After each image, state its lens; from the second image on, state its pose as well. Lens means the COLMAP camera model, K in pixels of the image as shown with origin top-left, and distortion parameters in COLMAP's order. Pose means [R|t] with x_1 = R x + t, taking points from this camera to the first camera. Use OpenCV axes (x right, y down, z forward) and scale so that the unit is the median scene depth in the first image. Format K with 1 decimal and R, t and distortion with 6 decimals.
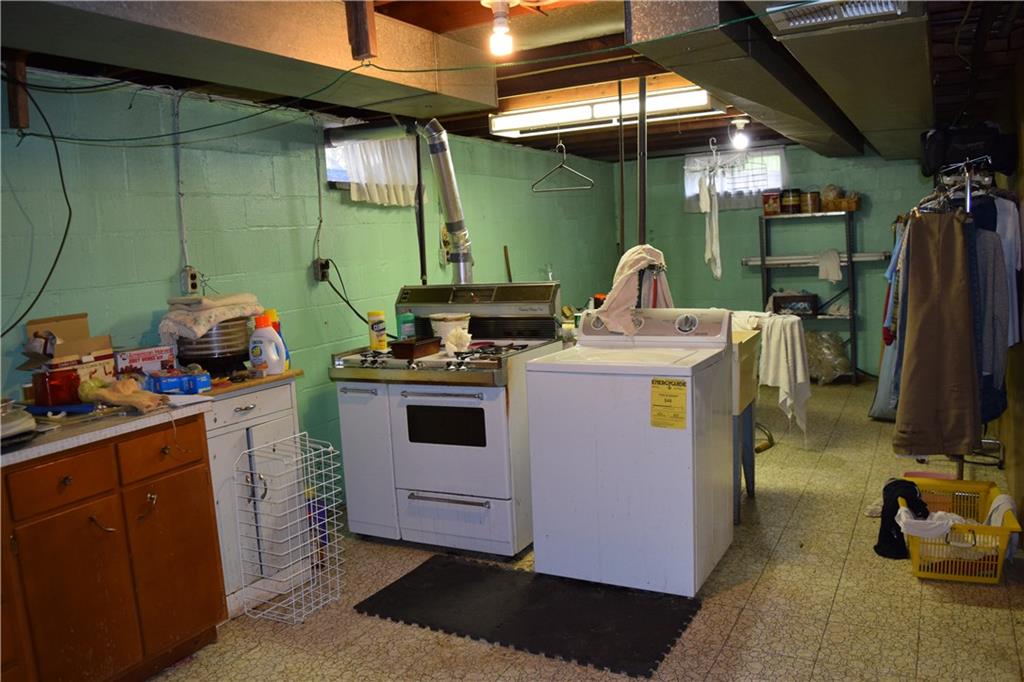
lens RADIAL K [[810.1, 0, 513.7], [0, 810.1, 342.8], [0, 0, 1]] dist [-0.086449, 0.007603]
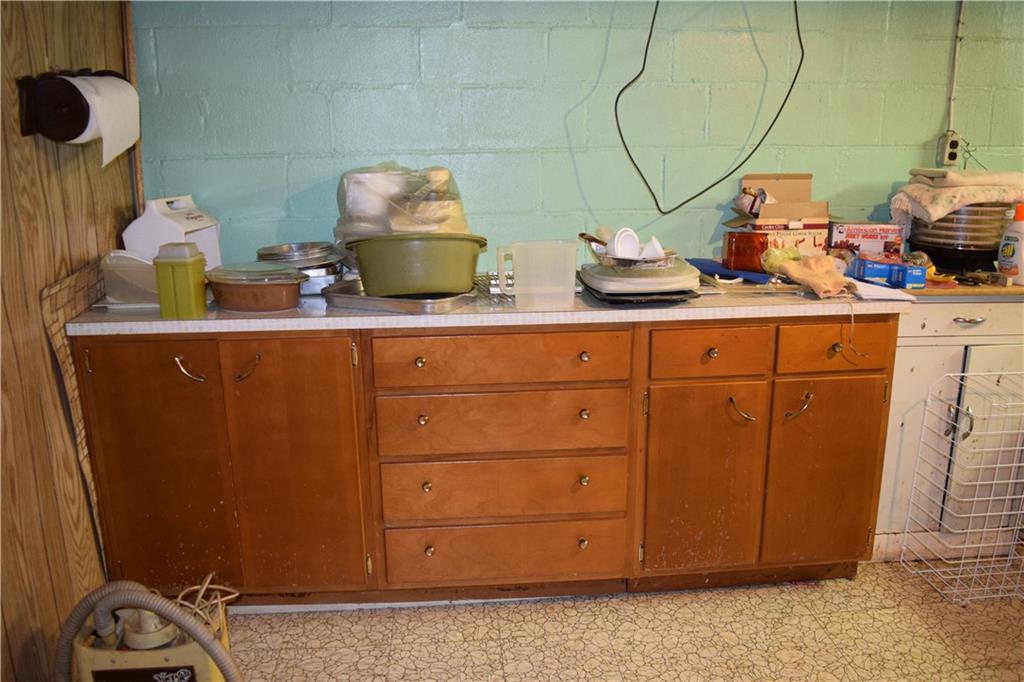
lens RADIAL K [[810.1, 0, 511.5], [0, 810.1, 335.4], [0, 0, 1]] dist [-0.086449, 0.007603]
pose [[0.536967, 0.249509, -0.805861, 0.044431], [-0.126983, 0.968282, 0.215185, -0.011991], [0.833991, -0.013216, 0.551619, 0.219580]]
